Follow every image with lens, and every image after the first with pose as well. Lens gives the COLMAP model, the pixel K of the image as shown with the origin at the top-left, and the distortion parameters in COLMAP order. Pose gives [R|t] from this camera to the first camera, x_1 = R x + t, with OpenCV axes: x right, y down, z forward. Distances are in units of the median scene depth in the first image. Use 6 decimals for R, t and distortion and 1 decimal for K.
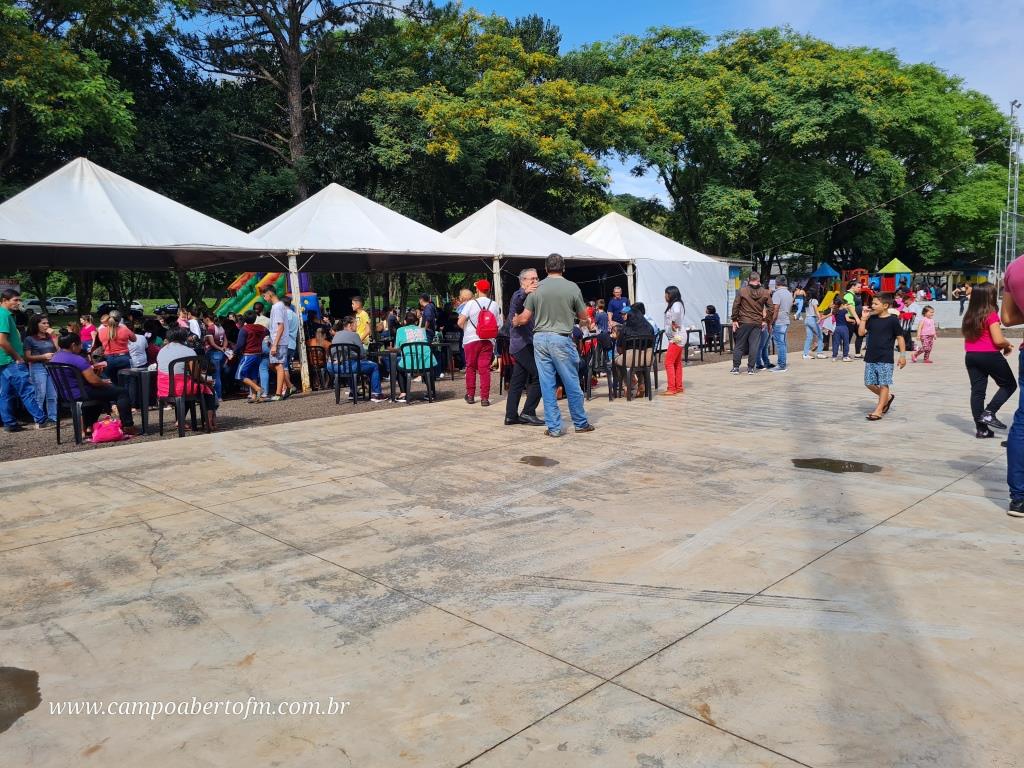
lens RADIAL K [[755.7, 0, 525.1], [0, 755.7, 409.9], [0, 0, 1]] dist [0.068556, -0.051700]
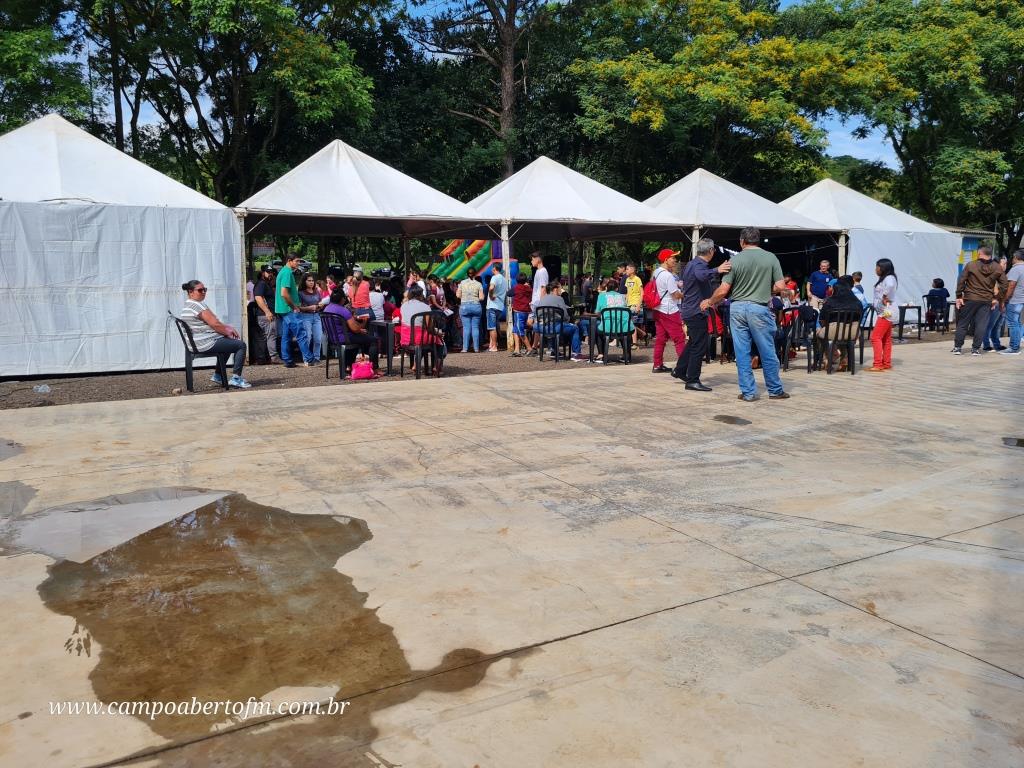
lens RADIAL K [[772.3, 0, 511.9], [0, 772.3, 376.2], [0, 0, 1]] dist [0.081924, -0.063134]
pose [[0.966015, 0.060015, -0.251422, -0.005551], [-0.061509, 0.998105, 0.001920, 0.013449], [0.251061, 0.013610, 0.967876, -0.084522]]
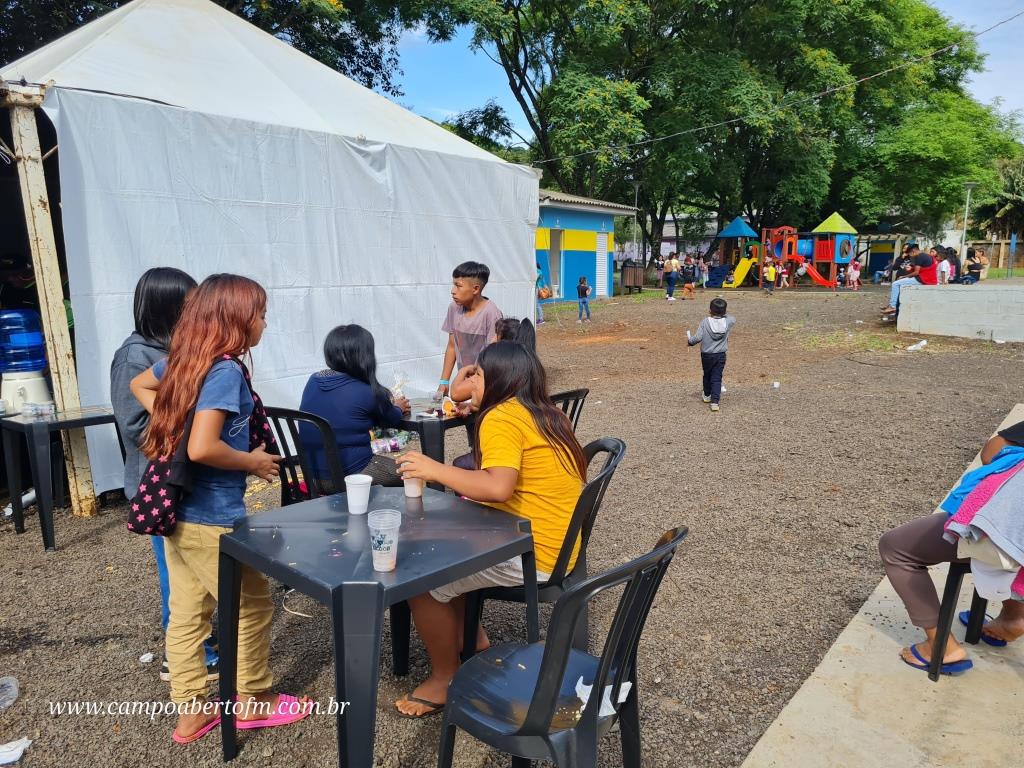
lens RADIAL K [[755.7, 0, 525.1], [0, 755.7, 409.9], [0, 0, 1]] dist [0.068556, -0.051700]
pose [[0.990981, -0.007416, 0.133794, 0.672876], [0.001744, 0.999097, 0.042457, -0.296256], [-0.133988, -0.041841, 0.990099, 2.122168]]
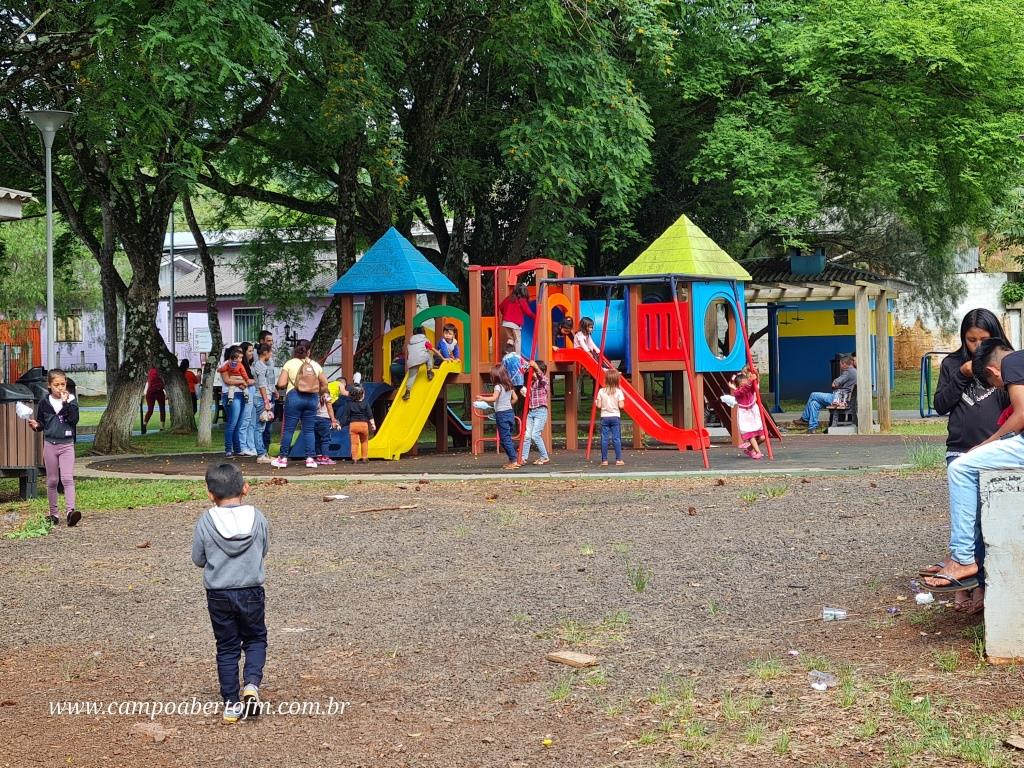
lens RADIAL K [[2010.9, 0, 512.0], [0, 2010.9, 384.0], [0, 0, 1]] dist [0.046617, 0.168062]
pose [[0.907493, -0.007802, 0.419996, 1.225366], [0.067728, 0.989464, -0.127961, -0.493916], [-0.414572, 0.144569, 0.898460, 3.188725]]
